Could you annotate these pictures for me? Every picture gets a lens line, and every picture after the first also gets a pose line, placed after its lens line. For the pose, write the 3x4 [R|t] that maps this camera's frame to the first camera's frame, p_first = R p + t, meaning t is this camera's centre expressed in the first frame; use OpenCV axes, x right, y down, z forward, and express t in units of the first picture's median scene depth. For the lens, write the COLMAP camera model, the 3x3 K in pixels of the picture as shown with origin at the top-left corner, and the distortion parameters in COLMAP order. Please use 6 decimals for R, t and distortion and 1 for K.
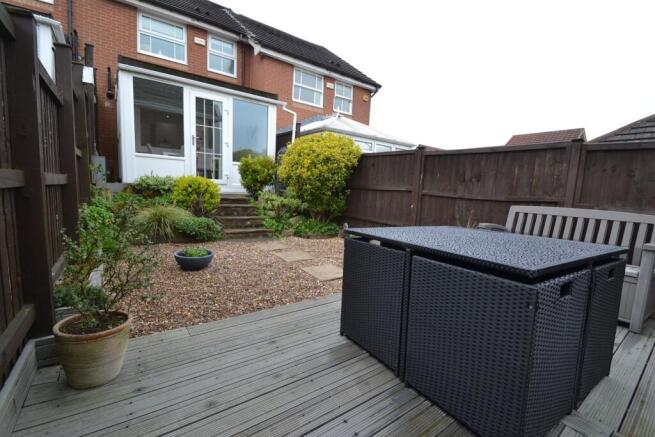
lens RADIAL K [[293.1, 0, 321.8], [0, 293.1, 221.0], [0, 0, 1]] dist [0.016791, -0.016813]
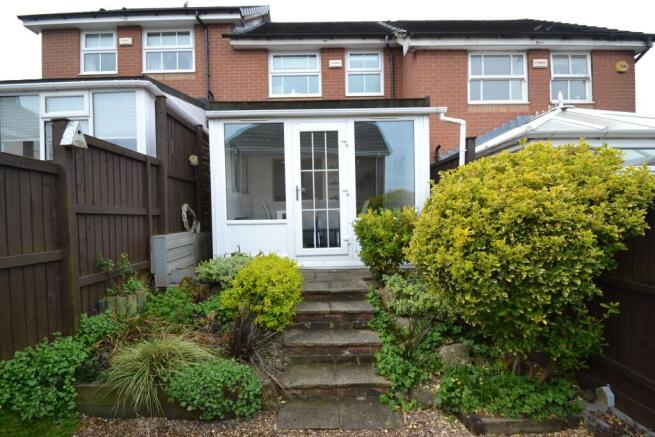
lens RADIAL K [[310.3, 0, 322.6], [0, 310.3, 220.6], [0, 0, 1]] dist [0.002533, -0.013516]
pose [[0.811419, -0.053377, -0.582022, 0.024136], [-0.008223, 0.994680, -0.102686, -0.118649], [0.584407, 0.088107, 0.806663, 0.392874]]
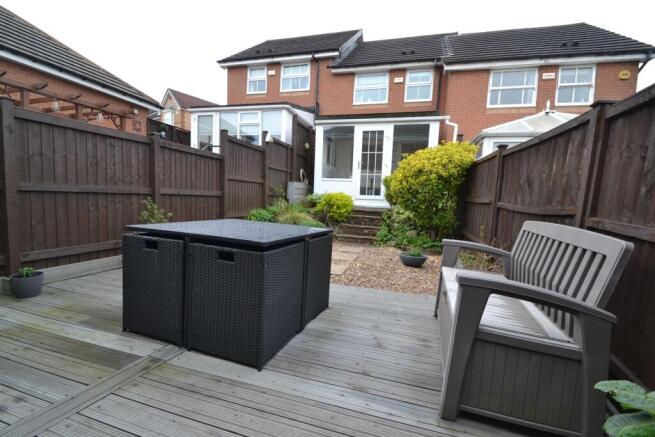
lens RADIAL K [[293.1, 0, 321.8], [0, 293.1, 221.0], [0, 0, 1]] dist [0.016791, -0.016813]
pose [[0.602794, 0.050432, -0.796302, 0.418577], [-0.105754, 0.994246, -0.017086, 0.003164], [0.790858, 0.094511, 0.604658, 0.112565]]
